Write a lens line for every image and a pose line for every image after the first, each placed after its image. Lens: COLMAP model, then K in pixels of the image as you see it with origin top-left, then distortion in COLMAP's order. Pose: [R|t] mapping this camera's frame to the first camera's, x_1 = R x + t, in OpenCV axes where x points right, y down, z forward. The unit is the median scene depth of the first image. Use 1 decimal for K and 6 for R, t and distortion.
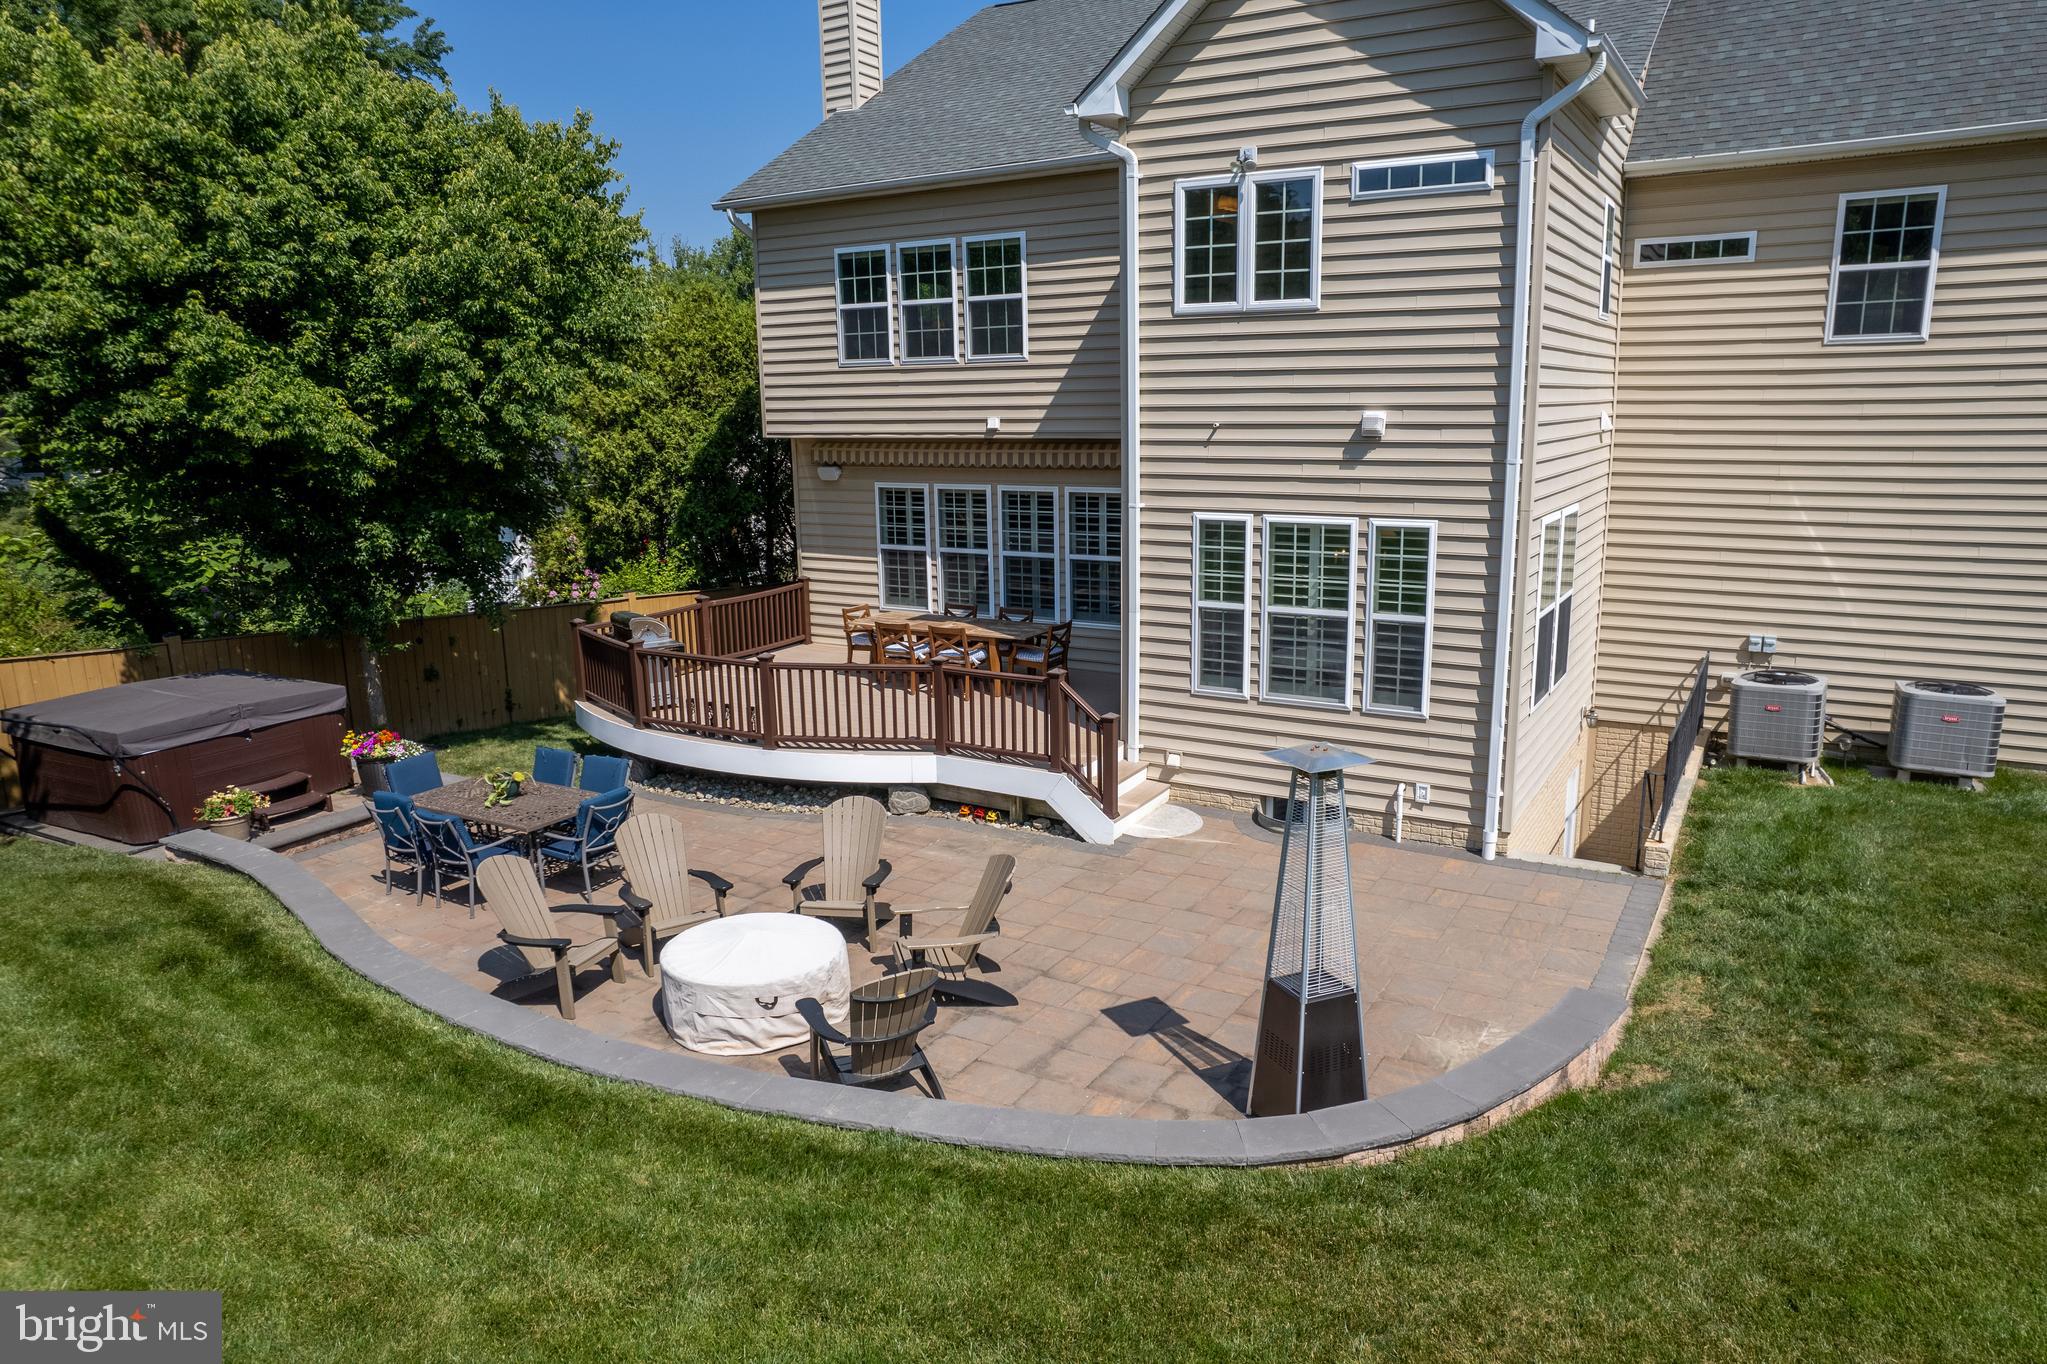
lens RADIAL K [[1322.1, 0, 1040.6], [0, 1322.1, 694.1], [0, 0, 1]] dist [-0.063049, 0.056460]
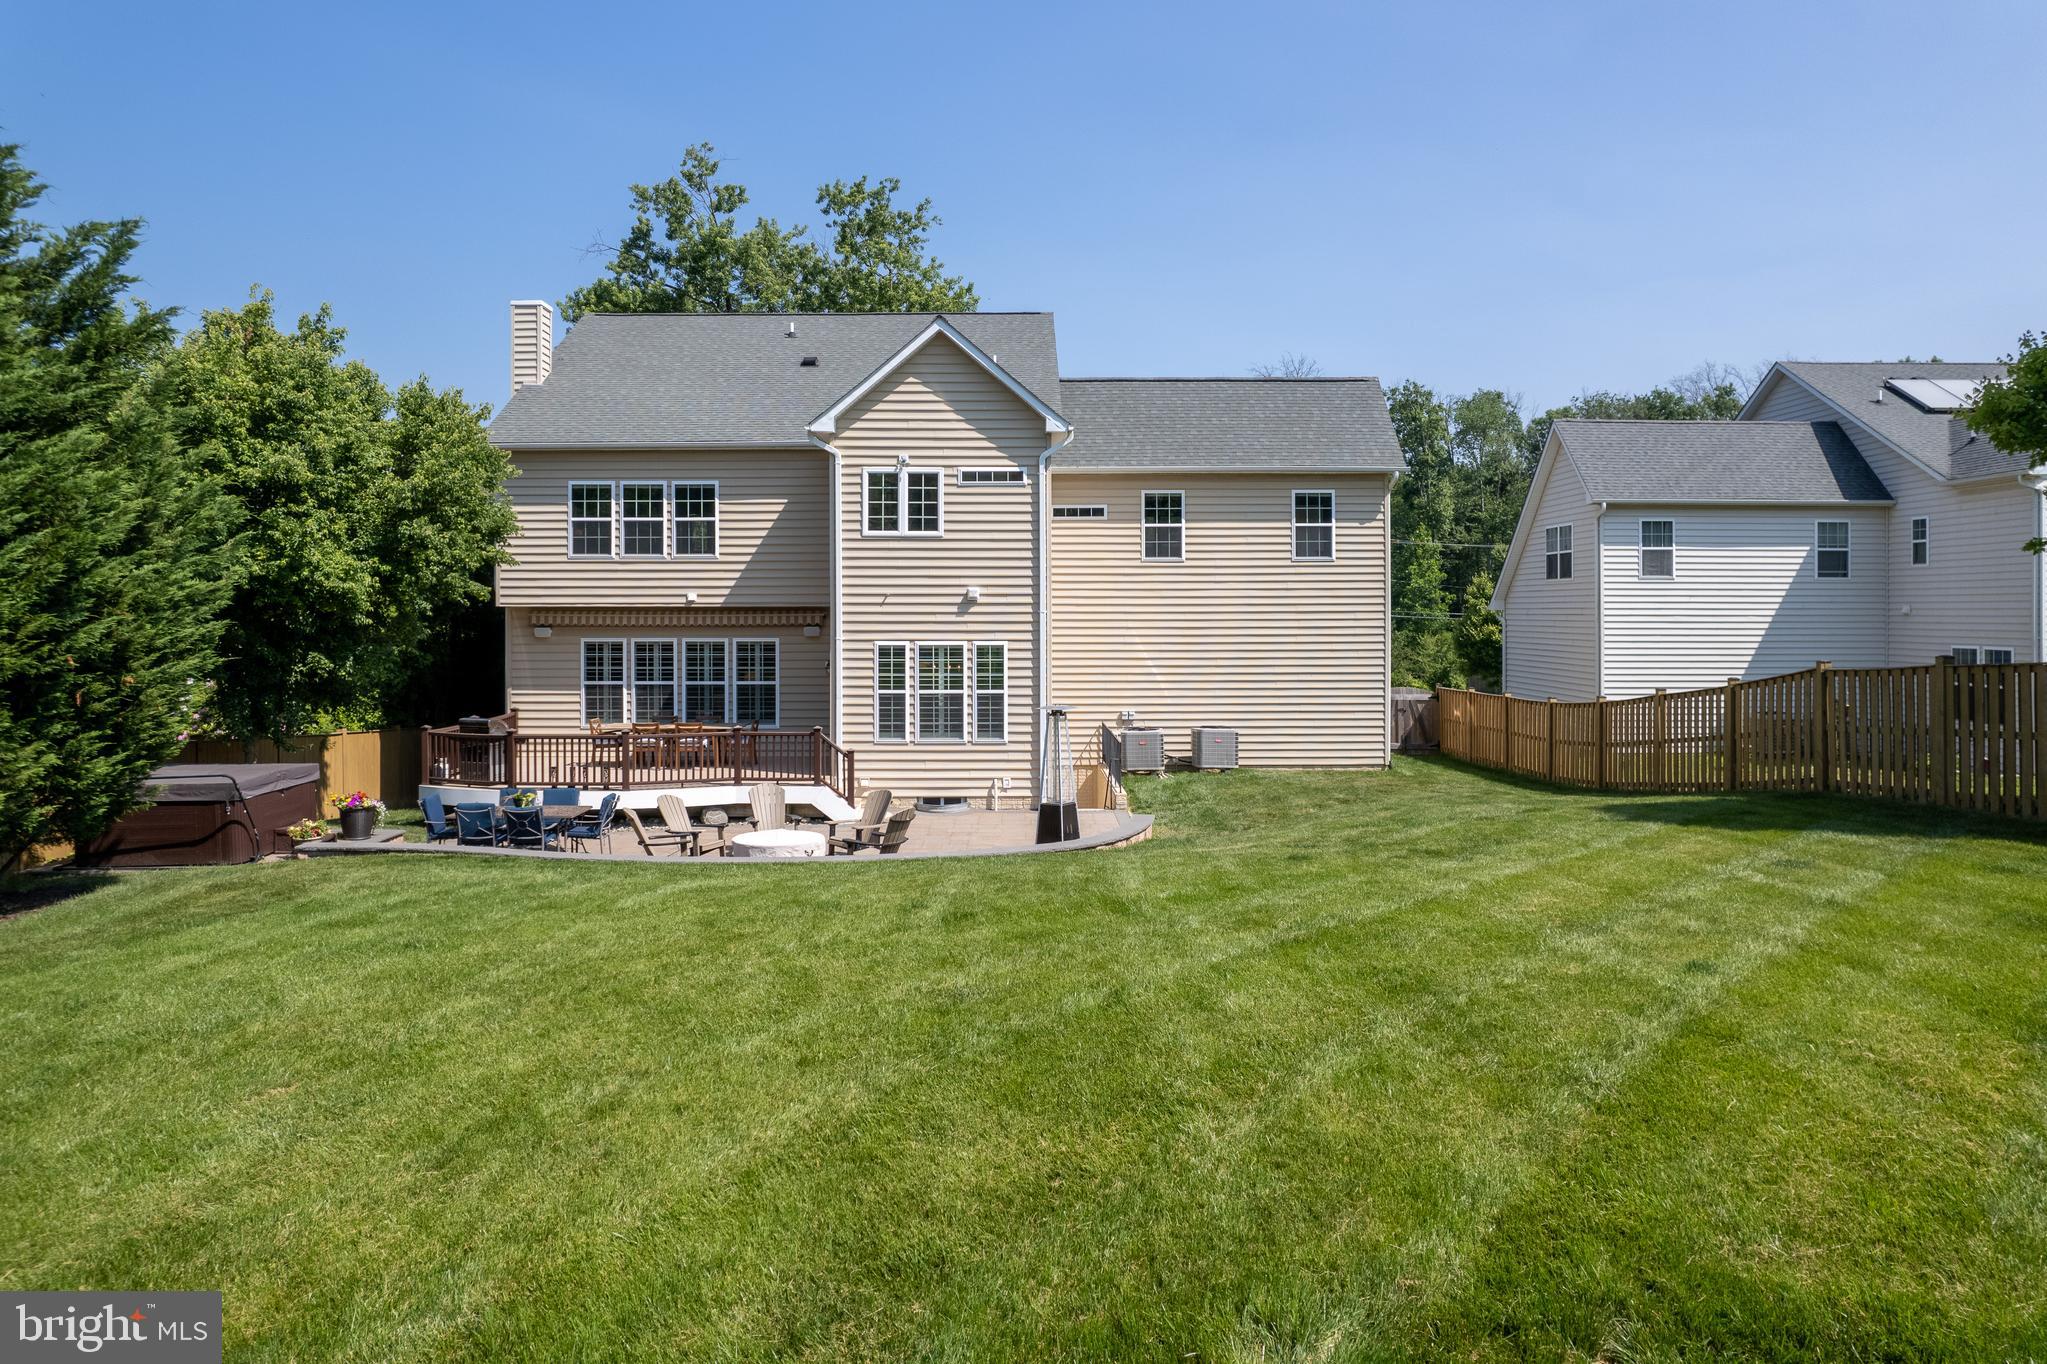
lens RADIAL K [[1355.0, 0, 1022.0], [0, 1355.0, 611.6], [0, 0, 1]] dist [-0.047032, 0.041054]
pose [[0.857543, 0.013036, 0.514247, -0.634557], [0.100429, 0.976200, -0.192219, 0.190655], [-0.504514, 0.216481, 0.835824, -0.639393]]
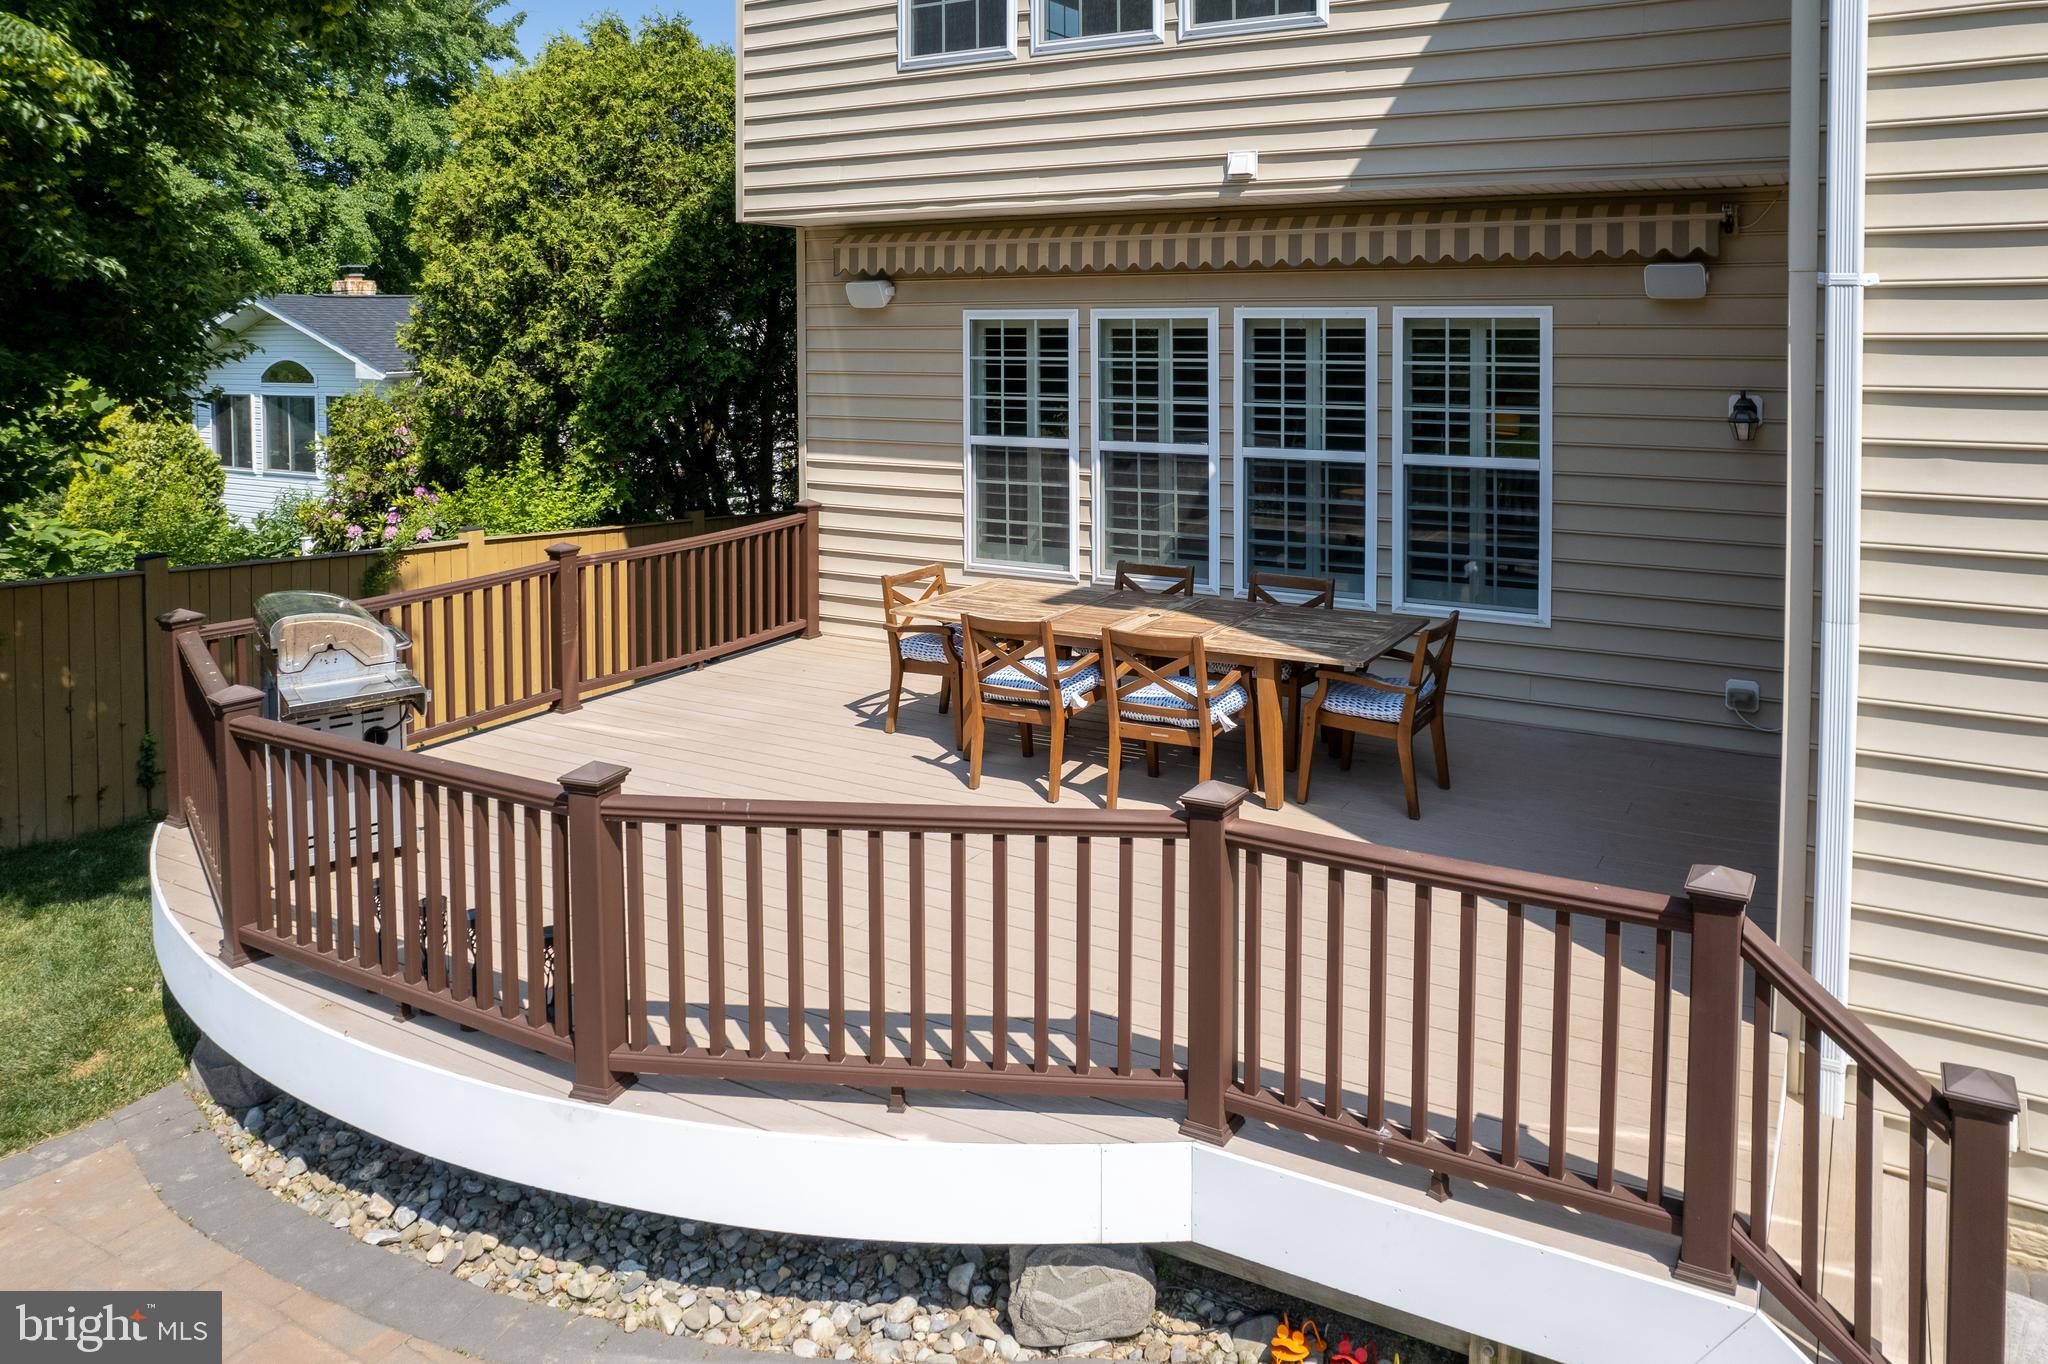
lens RADIAL K [[1217.6, 0, 1233.8], [0, 1217.6, 383.3], [0, 0, 1]] dist [0.001029, 0.000730]
pose [[0.992800, 0.015896, 0.118721, -0.107234], [0.006734, 0.982180, -0.187821, -0.064350], [-0.119591, 0.187268, 0.975002, 0.744082]]
